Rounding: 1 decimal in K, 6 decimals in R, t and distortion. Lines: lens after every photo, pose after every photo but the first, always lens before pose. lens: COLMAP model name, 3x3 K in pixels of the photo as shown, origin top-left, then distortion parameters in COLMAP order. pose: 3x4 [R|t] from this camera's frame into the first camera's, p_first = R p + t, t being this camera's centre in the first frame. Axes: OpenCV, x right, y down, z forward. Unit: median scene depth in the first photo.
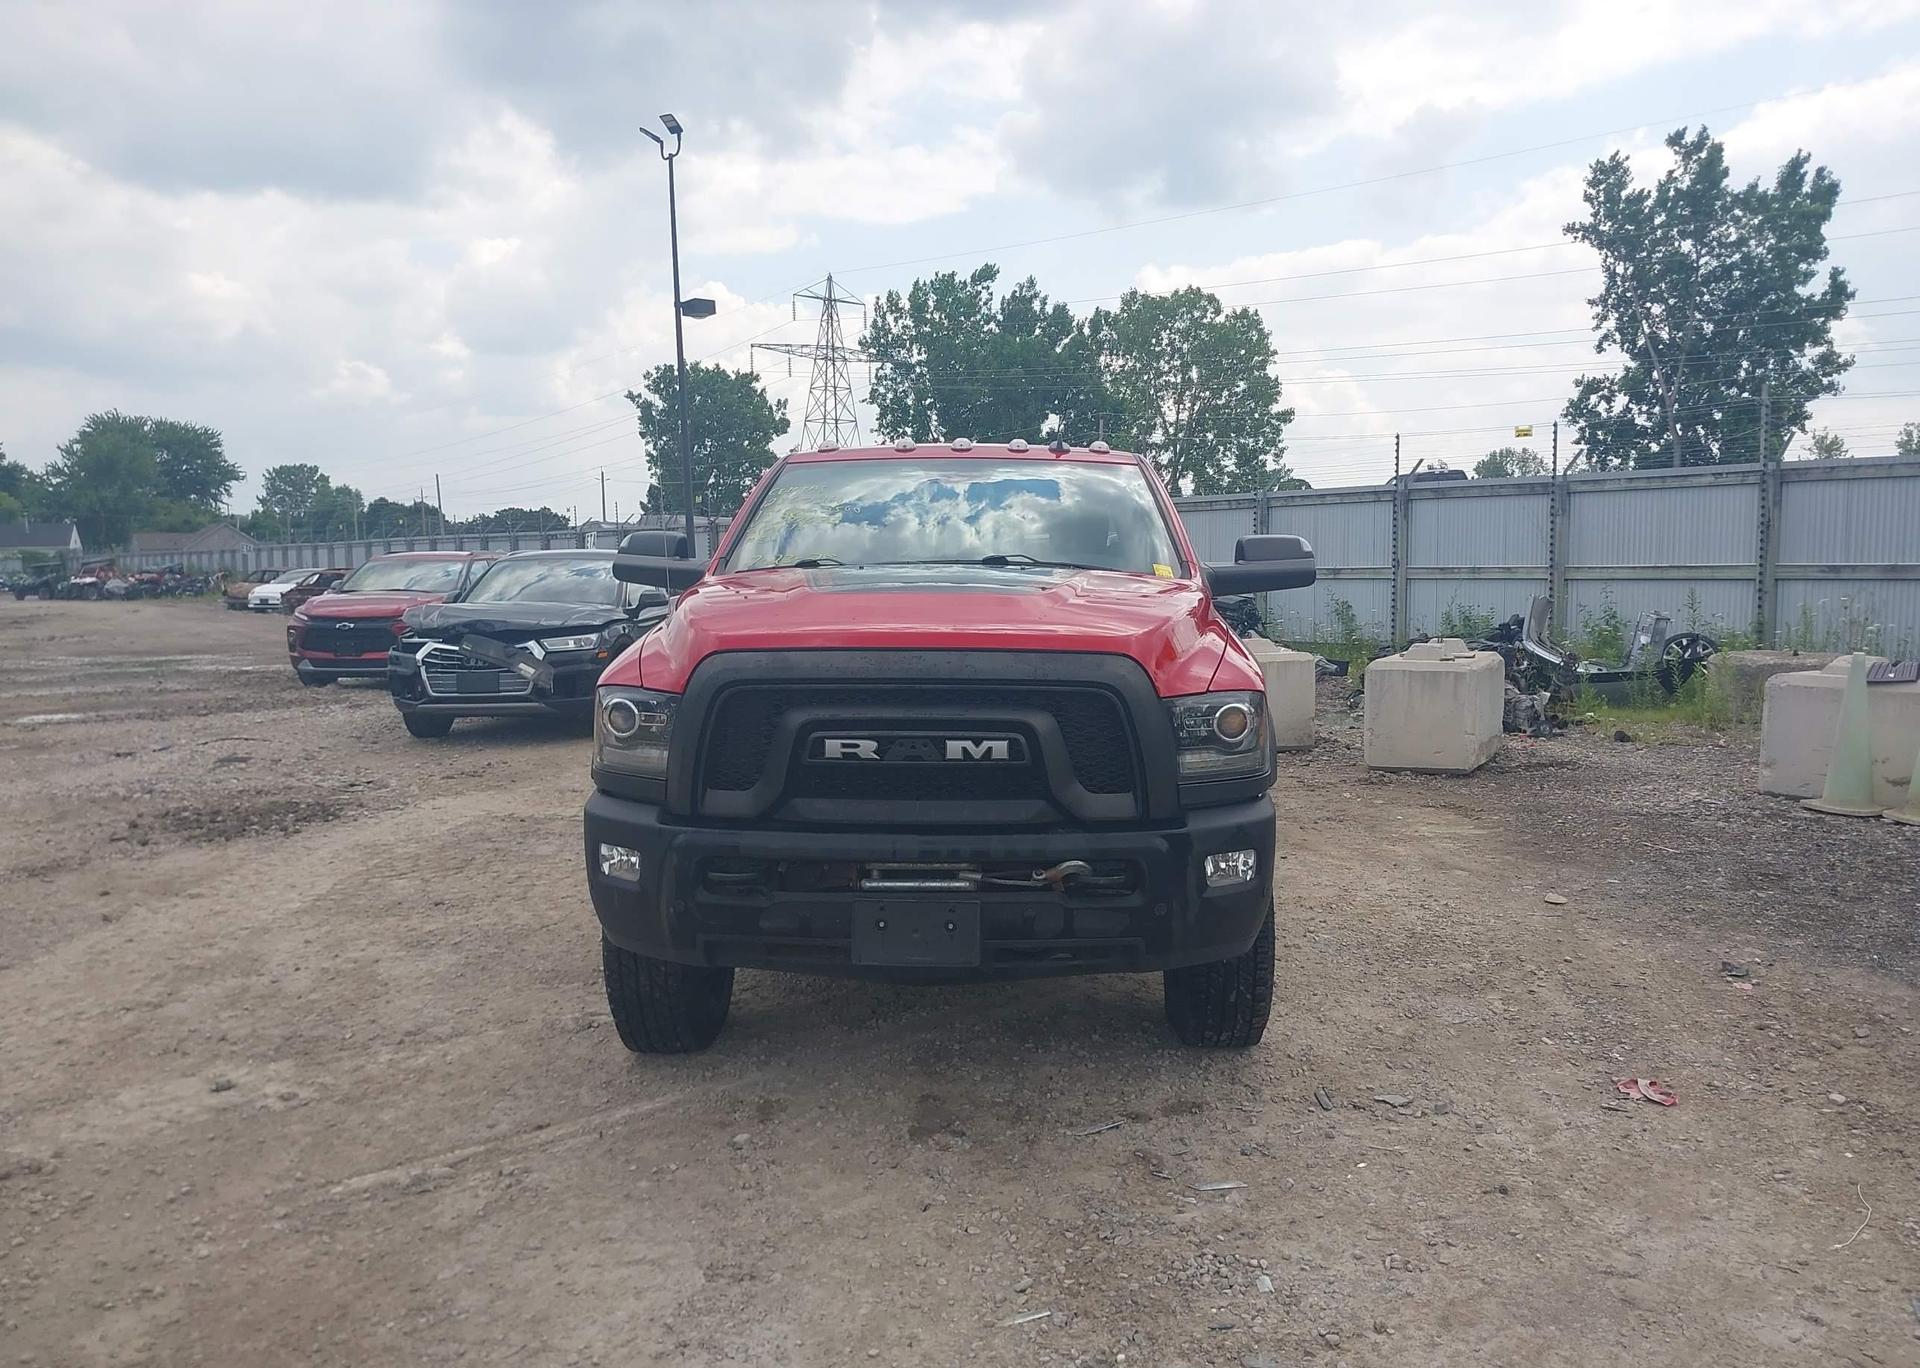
lens RADIAL K [[1533.4, 0, 980.3], [0, 1533.4, 685.2], [0, 0, 1]] dist [0.009986, -0.009999]
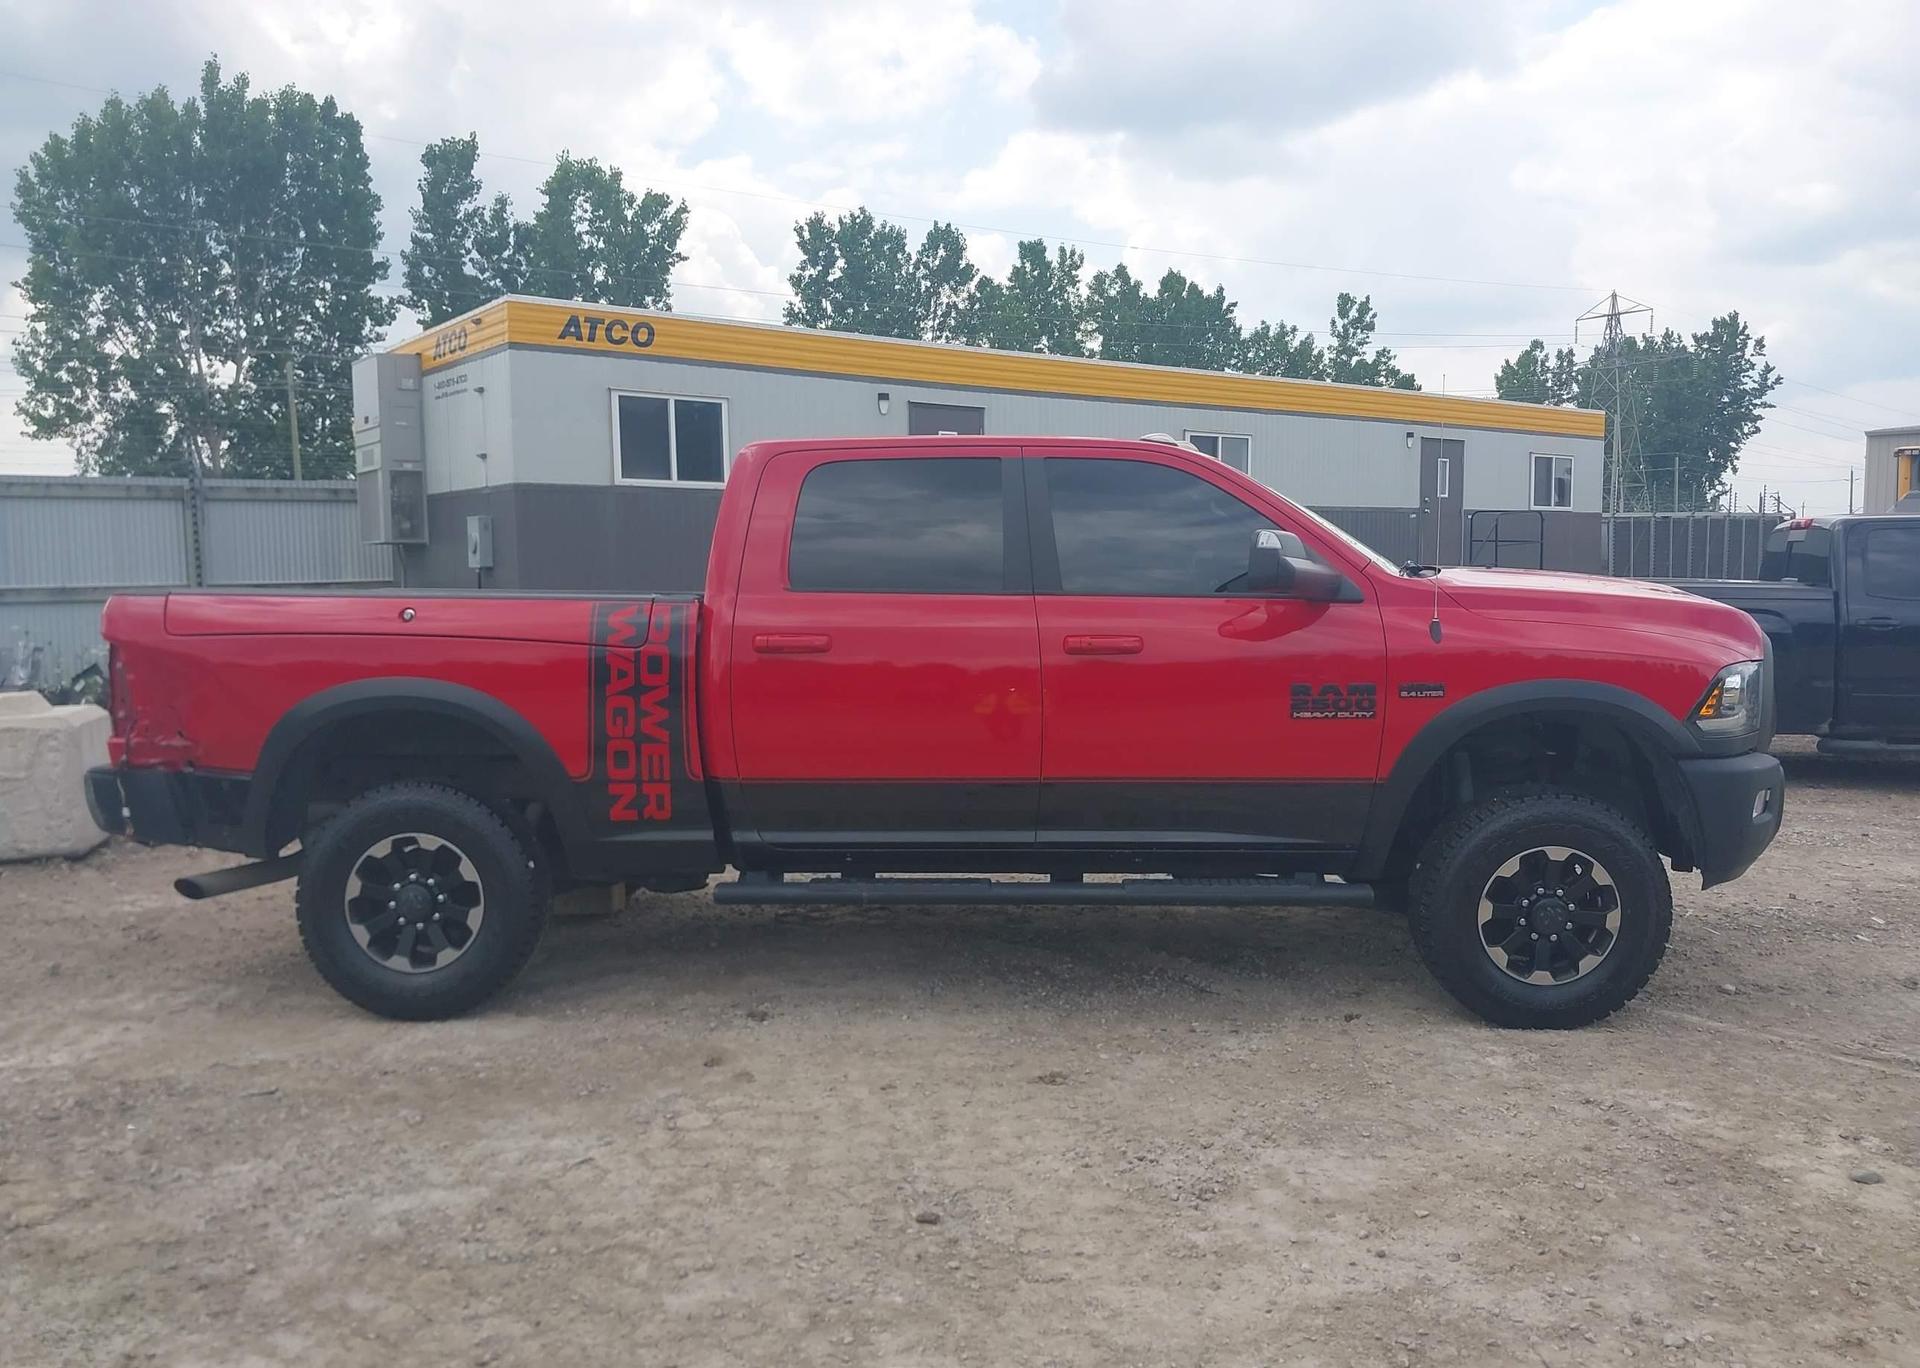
lens RADIAL K [[1533.4, 0, 980.3], [0, 1533.4, 685.2], [0, 0, 1]] dist [0.009986, -0.009999]
pose [[-0.035106, -0.069551, 0.996960, -0.335491], [0.091208, 0.993189, 0.072499, -0.029093], [-0.995213, 0.093476, -0.028524, 0.382250]]
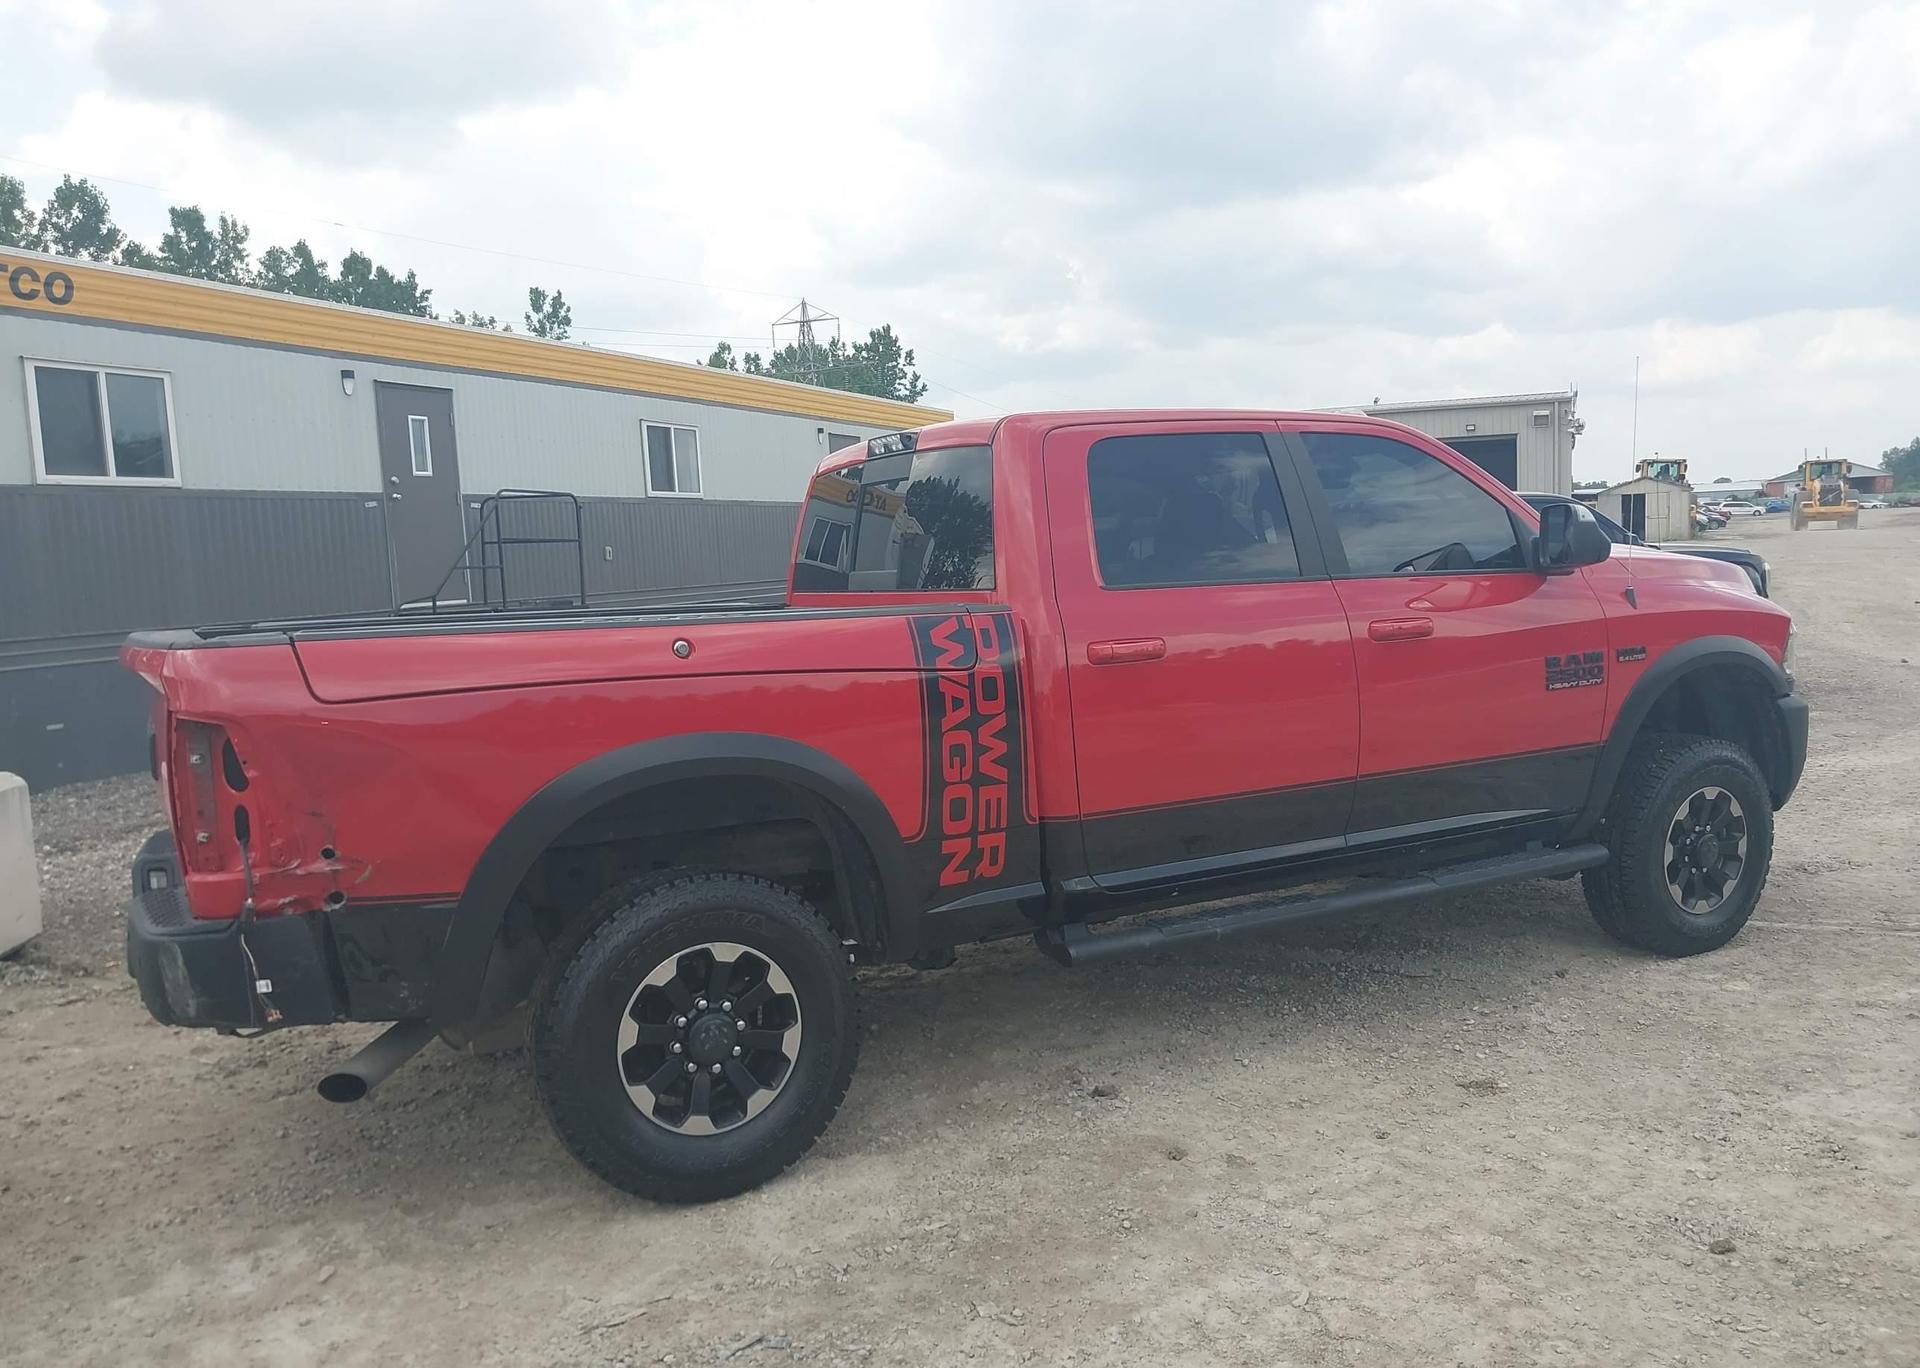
lens RADIAL K [[1528.0, 0, 982.2], [0, 1528.0, 668.5], [0, 0, 1]] dist [0.055614, -0.093966]
pose [[-0.543000, -0.037313, 0.838903, -0.244226], [0.118486, 0.985613, 0.120531, -0.048360], [-0.831331, 0.164846, -0.530767, 0.554174]]
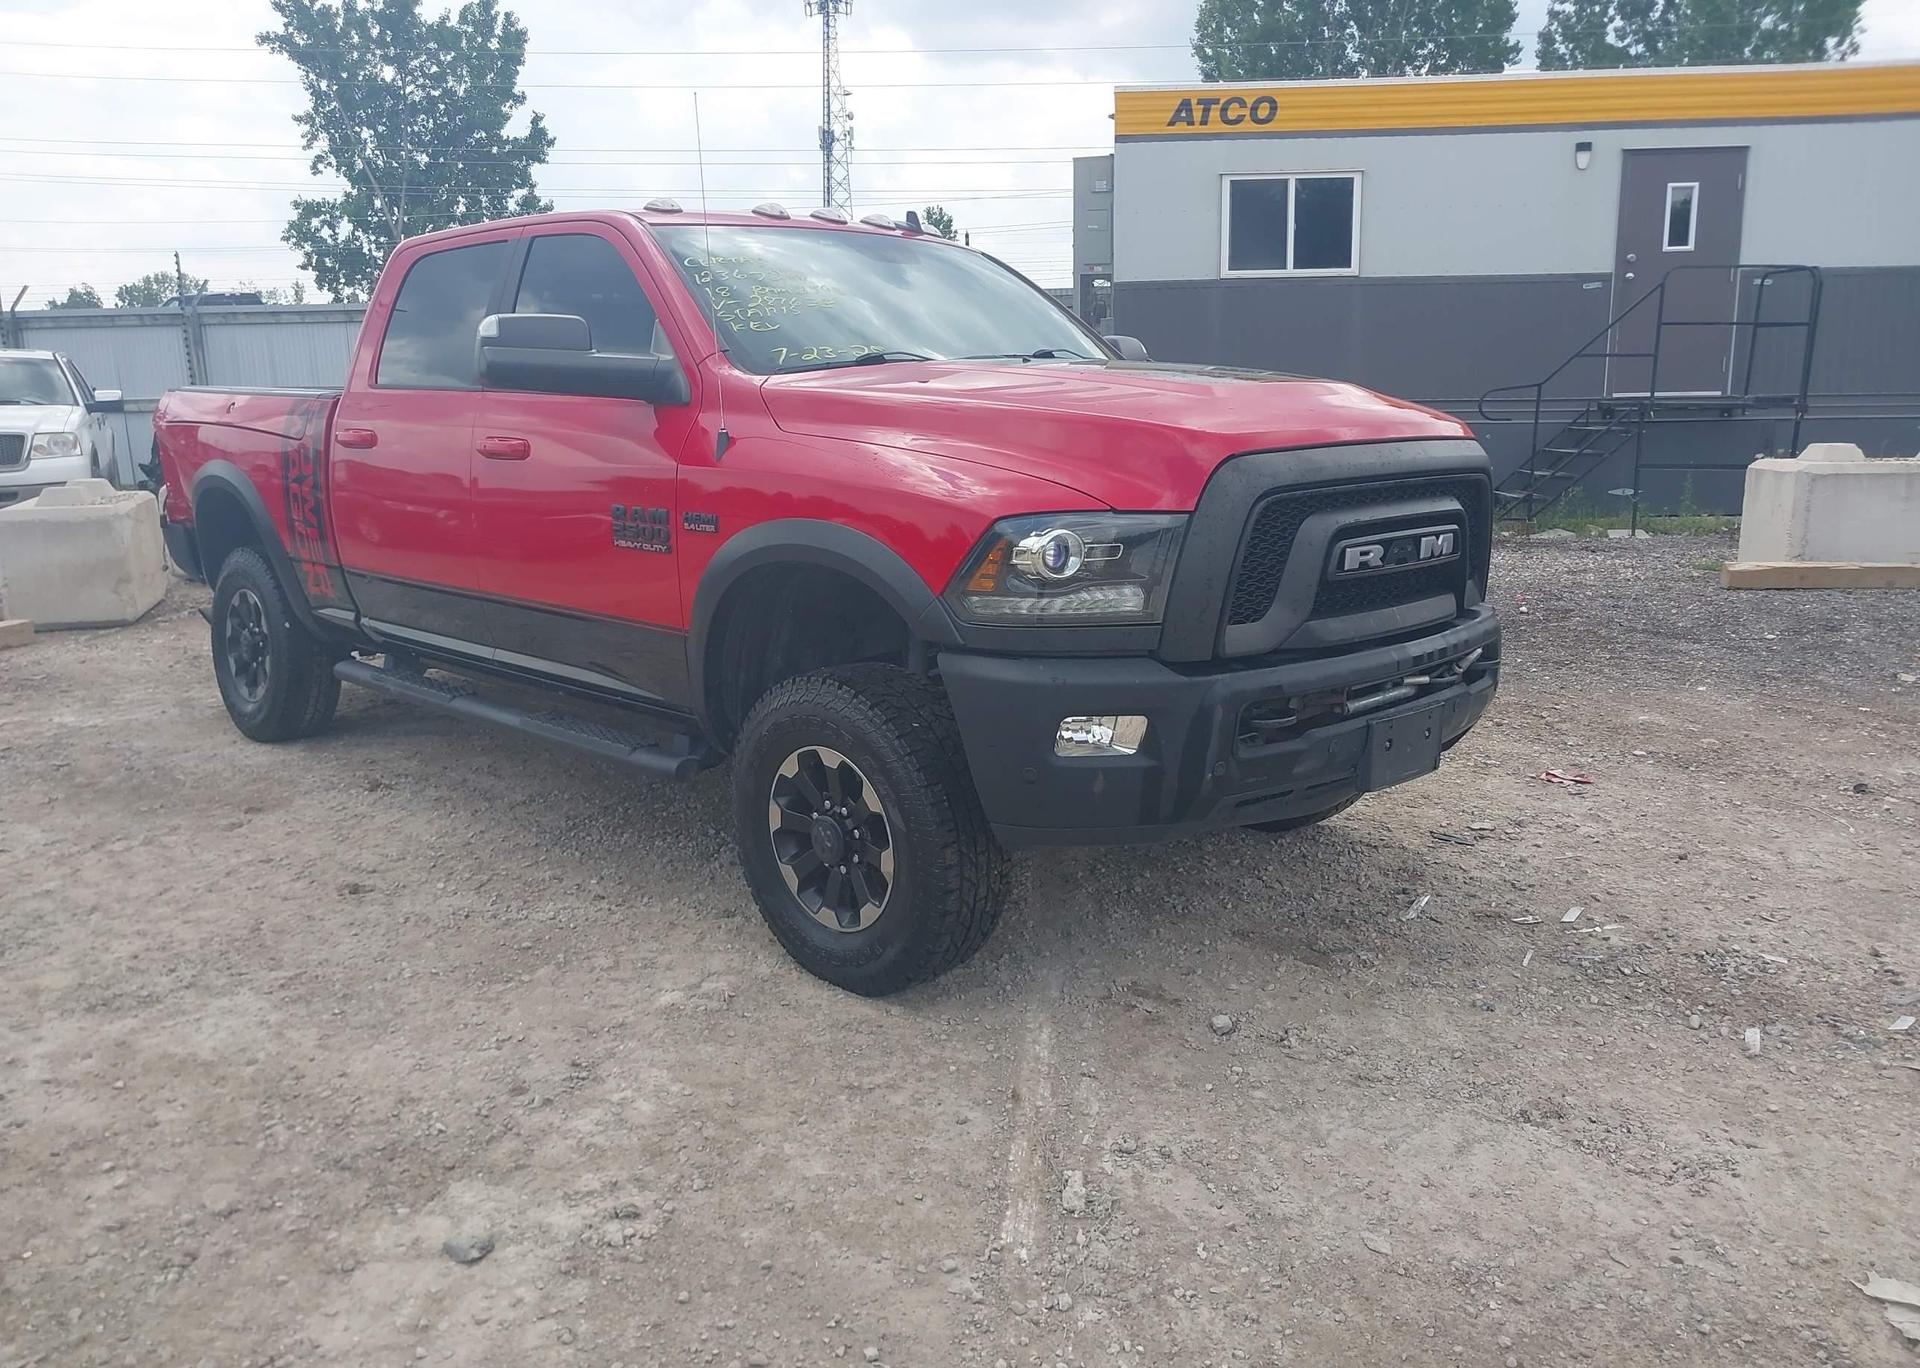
lens RADIAL K [[1530.3, 0, 983.2], [0, 1530.3, 678.2], [0, 0, 1]] dist [0.008304, -0.003292]
pose [[0.669329, -0.144542, 0.728771, -0.195860], [0.070853, 0.988841, 0.131049, -0.004728], [-0.739580, -0.036079, 0.672101, 0.121165]]
